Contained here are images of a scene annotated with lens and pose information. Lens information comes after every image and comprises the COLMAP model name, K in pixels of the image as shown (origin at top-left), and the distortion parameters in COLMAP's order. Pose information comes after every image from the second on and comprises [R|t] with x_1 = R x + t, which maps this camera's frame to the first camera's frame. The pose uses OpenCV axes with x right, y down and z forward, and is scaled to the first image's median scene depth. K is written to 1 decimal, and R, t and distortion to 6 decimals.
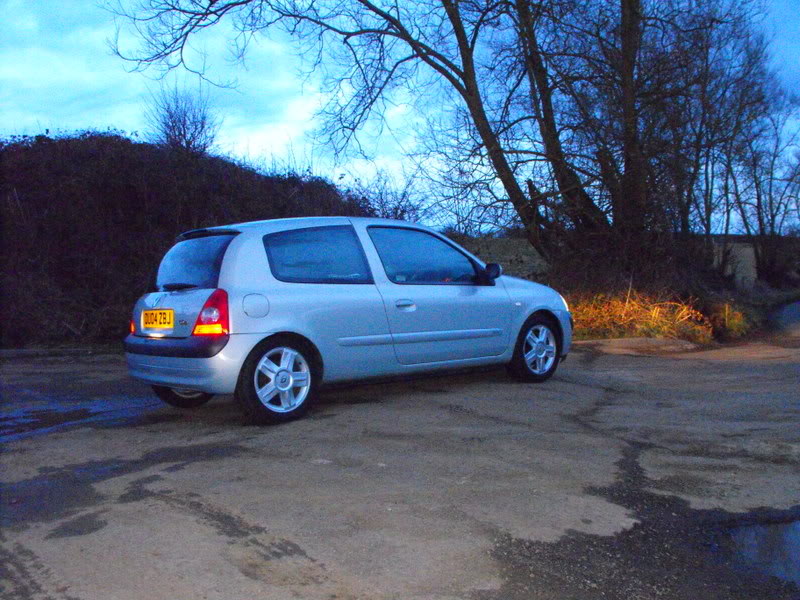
lens RADIAL K [[770.9, 0, 400.0], [0, 770.9, 300.0], [0, 0, 1]] dist [-0.006256, -0.001247]
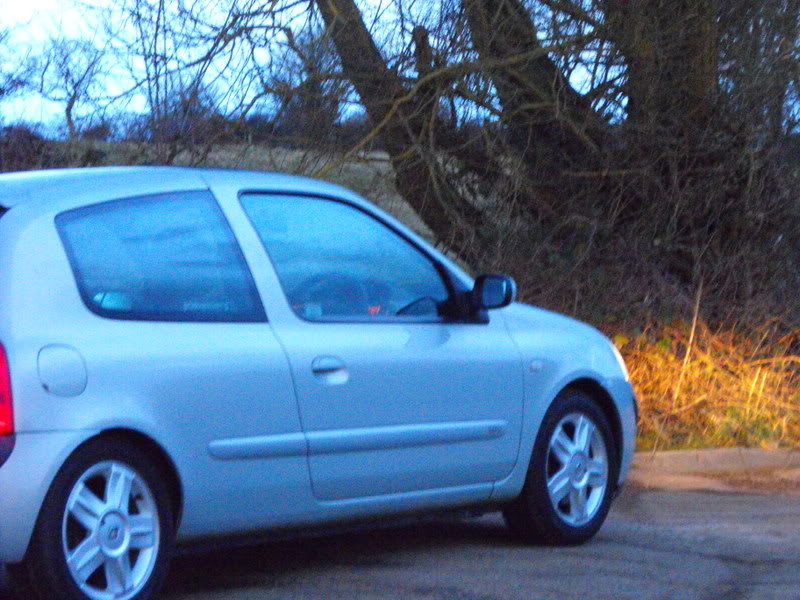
lens RADIAL K [[2623.3, 0, 400.0], [0, 2623.3, 300.0], [0, 0, 1]] dist [0.186103, -0.398743]
pose [[0.972112, 0.006946, 0.234413, -0.282451], [-0.003529, 0.999881, -0.014996, -0.009855], [-0.234489, 0.013750, 0.972021, -0.454871]]
